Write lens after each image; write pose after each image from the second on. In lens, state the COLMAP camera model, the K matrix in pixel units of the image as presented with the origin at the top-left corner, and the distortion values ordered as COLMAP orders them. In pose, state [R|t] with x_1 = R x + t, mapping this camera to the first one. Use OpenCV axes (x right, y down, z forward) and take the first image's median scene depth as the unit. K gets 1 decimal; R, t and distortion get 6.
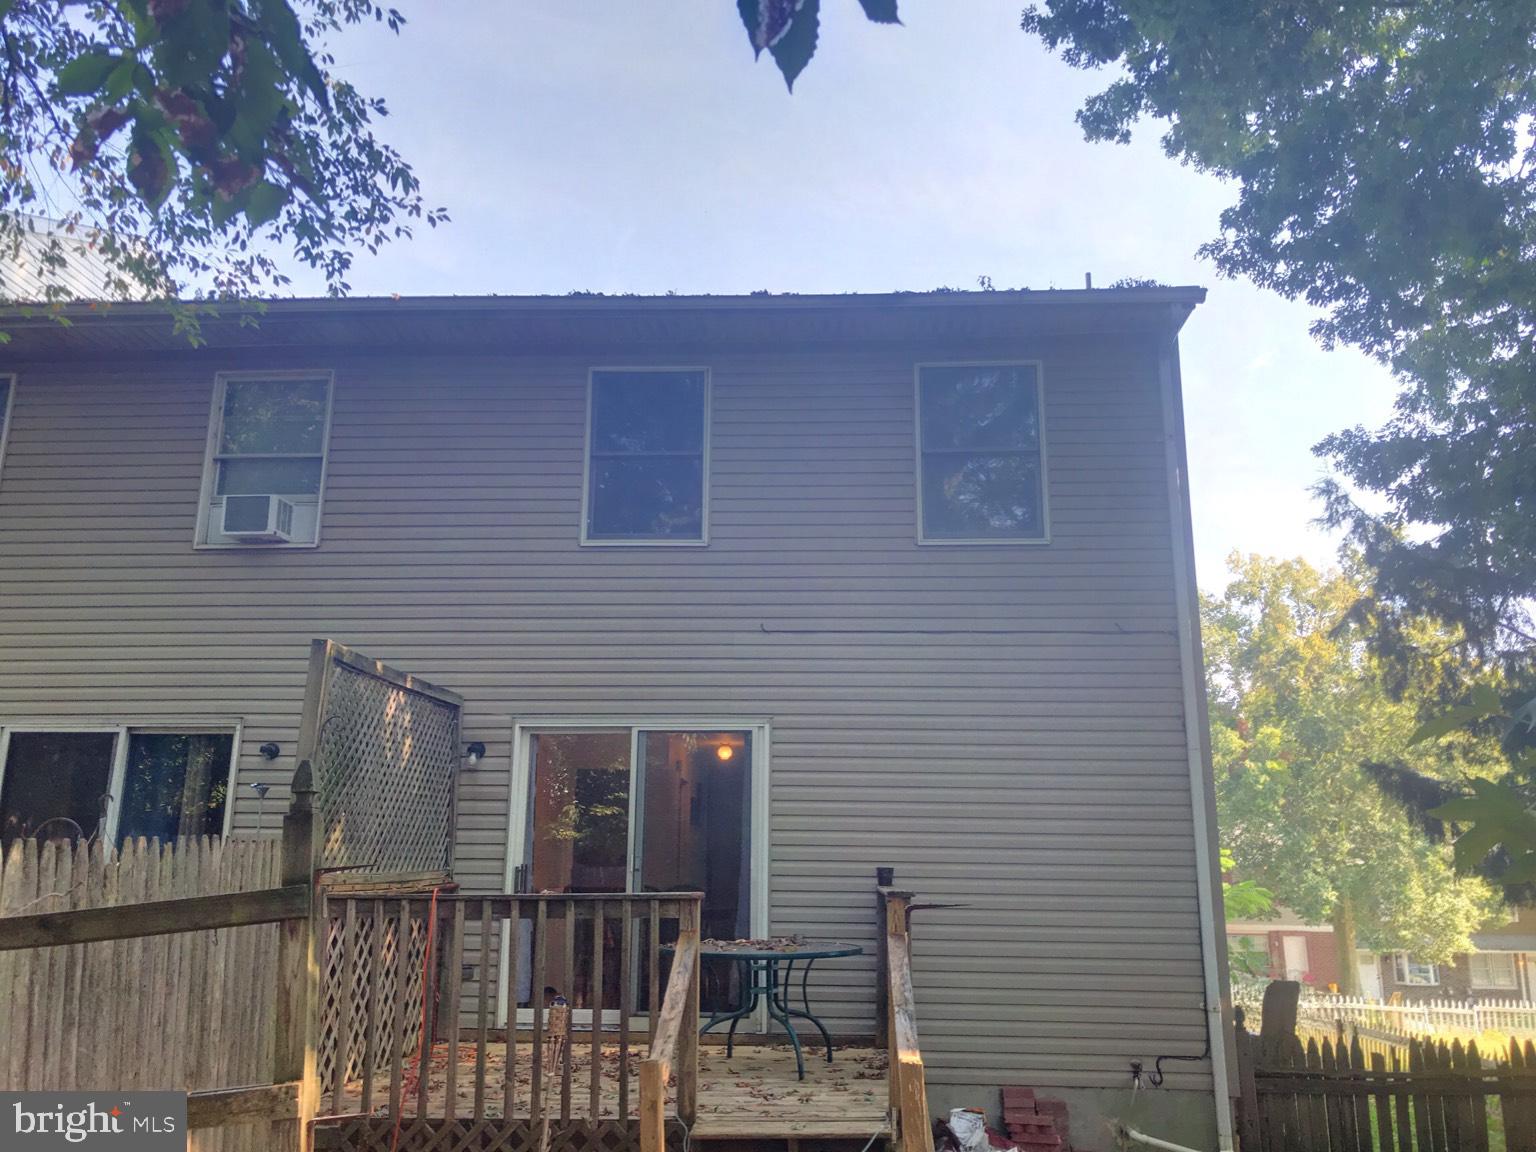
lens RADIAL K [[1244.1, 0, 770.5], [0, 1244.1, 569.4], [0, 0, 1]] dist [0.119333, -0.166492]
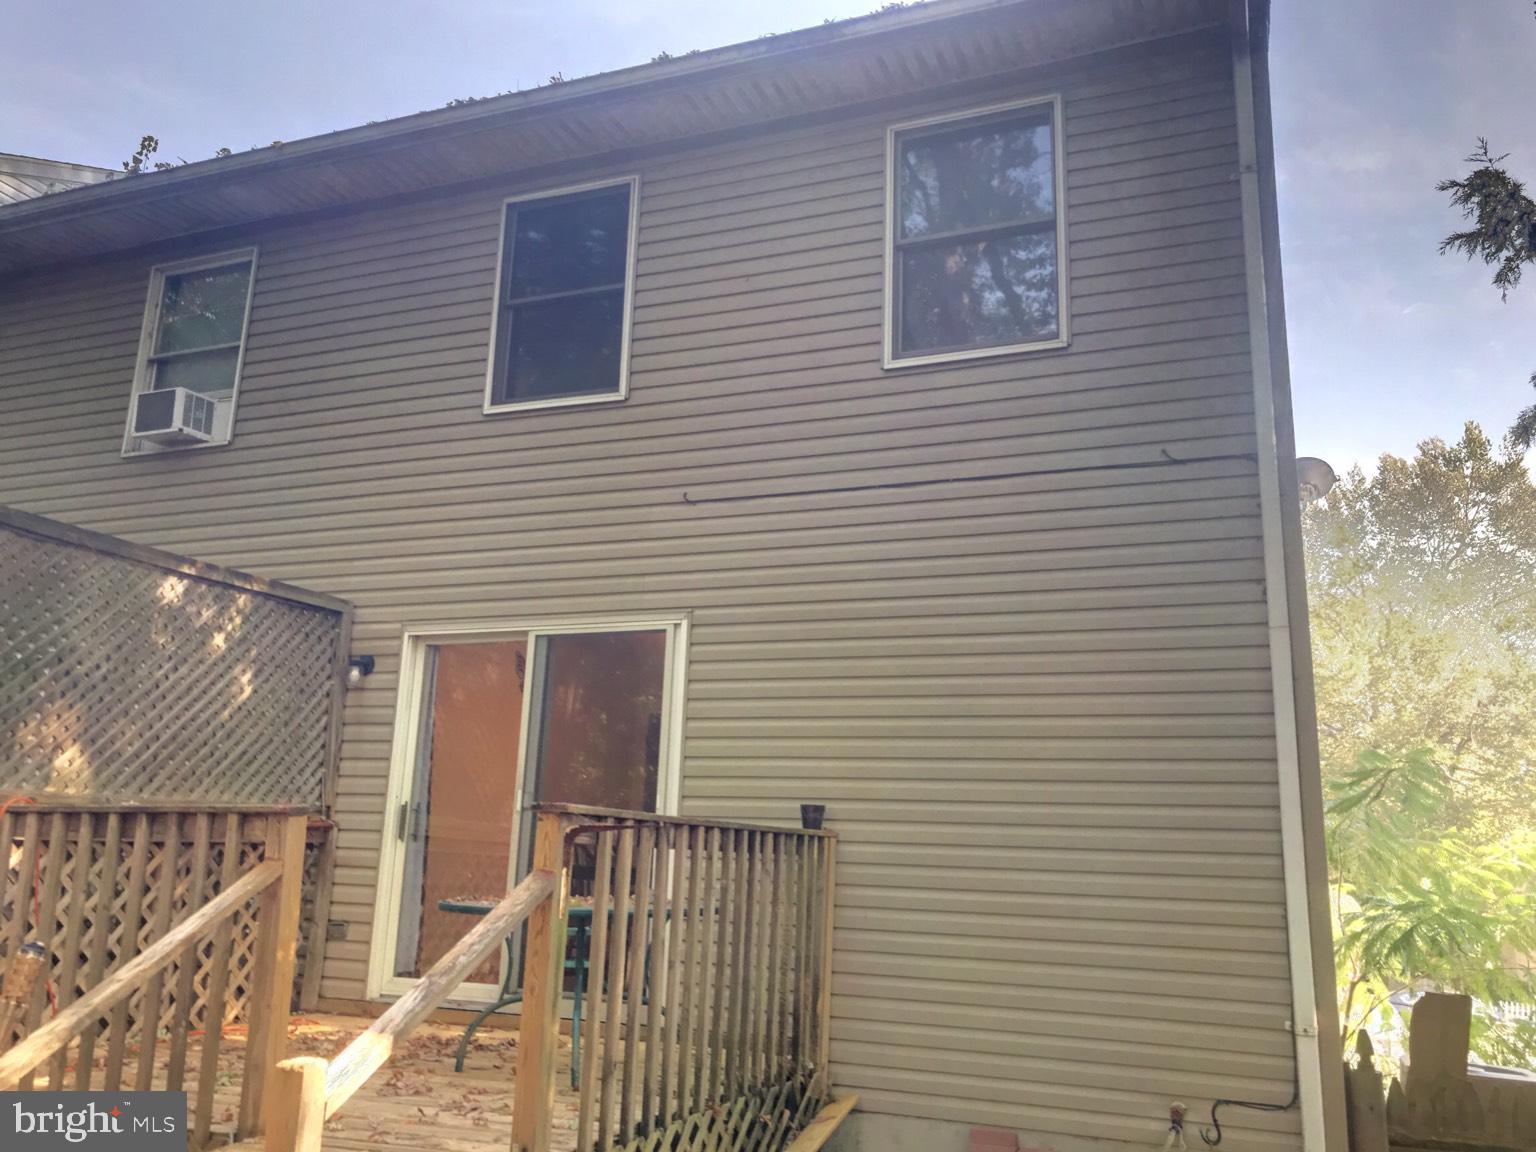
lens RADIAL K [[1244.1, 0, 770.5], [0, 1244.1, 569.4], [0, 0, 1]] dist [0.119333, -0.166492]
pose [[0.944790, -0.052015, -0.323522, 0.291417], [0.050671, 0.998636, -0.012583, 0.104412], [0.323736, -0.004505, 0.946137, 0.297082]]
